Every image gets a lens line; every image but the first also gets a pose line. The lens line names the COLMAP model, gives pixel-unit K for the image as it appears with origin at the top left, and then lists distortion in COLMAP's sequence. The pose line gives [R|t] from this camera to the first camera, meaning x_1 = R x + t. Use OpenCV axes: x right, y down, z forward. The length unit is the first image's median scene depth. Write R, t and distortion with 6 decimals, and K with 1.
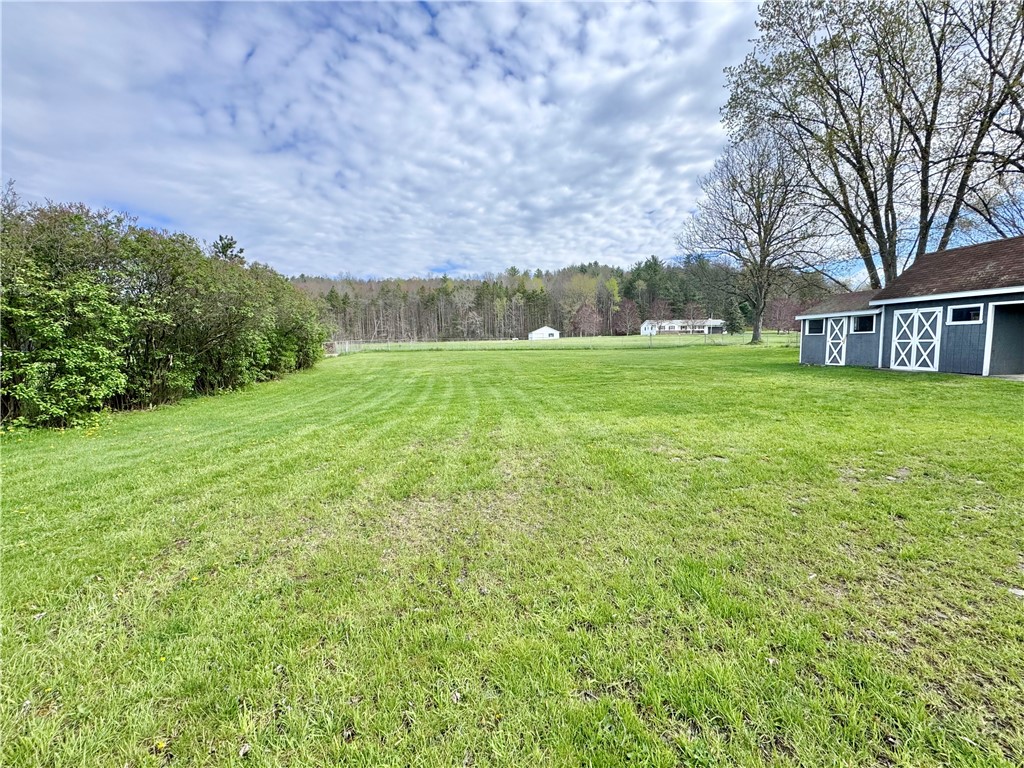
lens RADIAL K [[412.3, 0, 508.0], [0, 412.3, 381.3], [0, 0, 1]] dist [-0.000384, -0.000272]
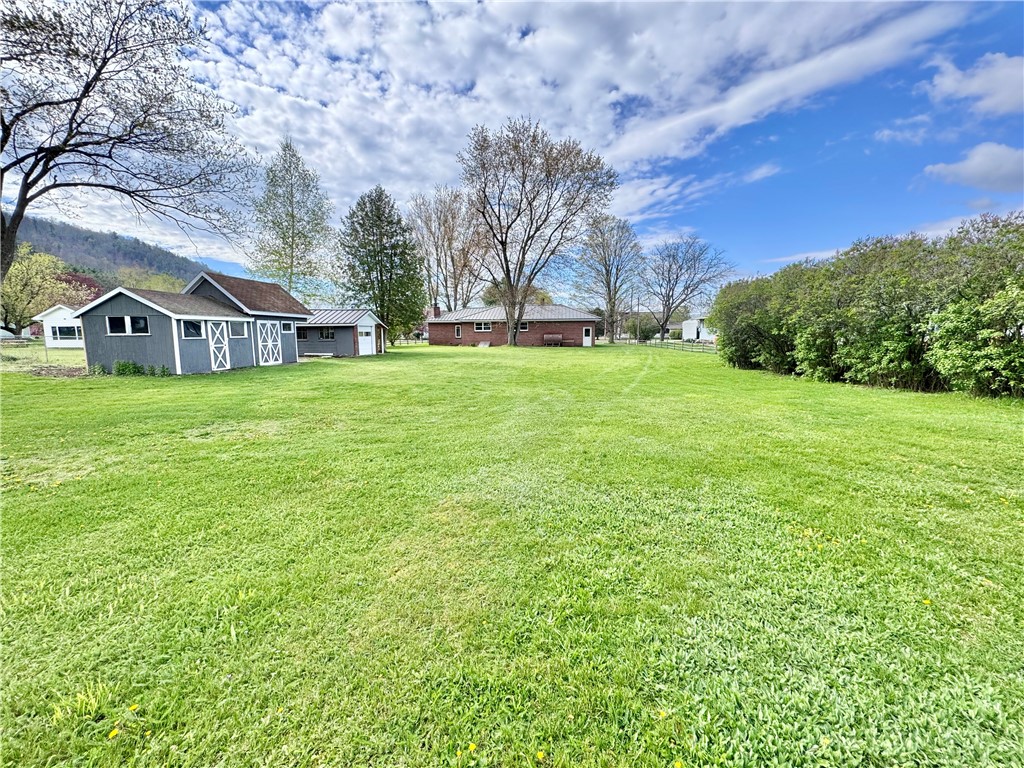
lens RADIAL K [[412.3, 0, 511.9], [0, 412.3, 383.2], [0, 0, 1]] dist [-0.000384, -0.000272]
pose [[-0.981601, 0.003602, 0.190911, -0.077616], [0.044134, 0.977028, 0.208492, -0.199993], [-0.185774, 0.213082, -0.959210, 1.999347]]
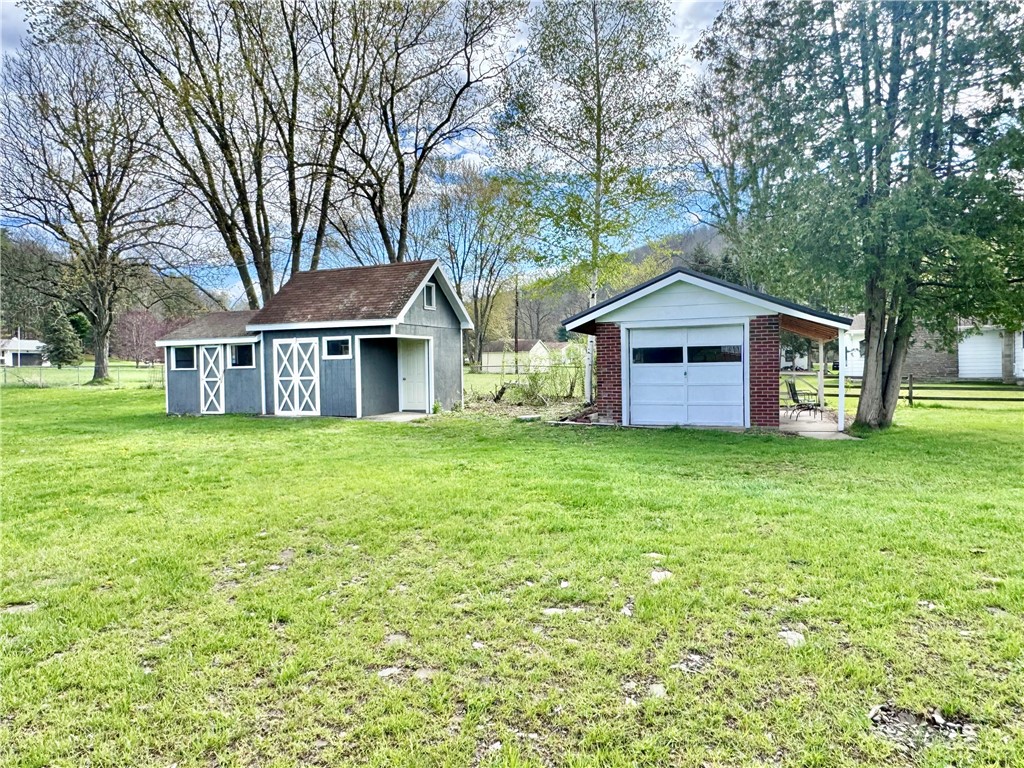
lens RADIAL K [[690.1, 0, 514.6], [0, 690.1, 376.1], [0, 0, 1]] dist [-0.001513, 0.004434]
pose [[0.476911, -0.002963, 0.878946, 0.020065], [0.090672, 0.994825, -0.045844, -0.003315], [-0.874262, 0.101559, 0.474712, 0.002560]]
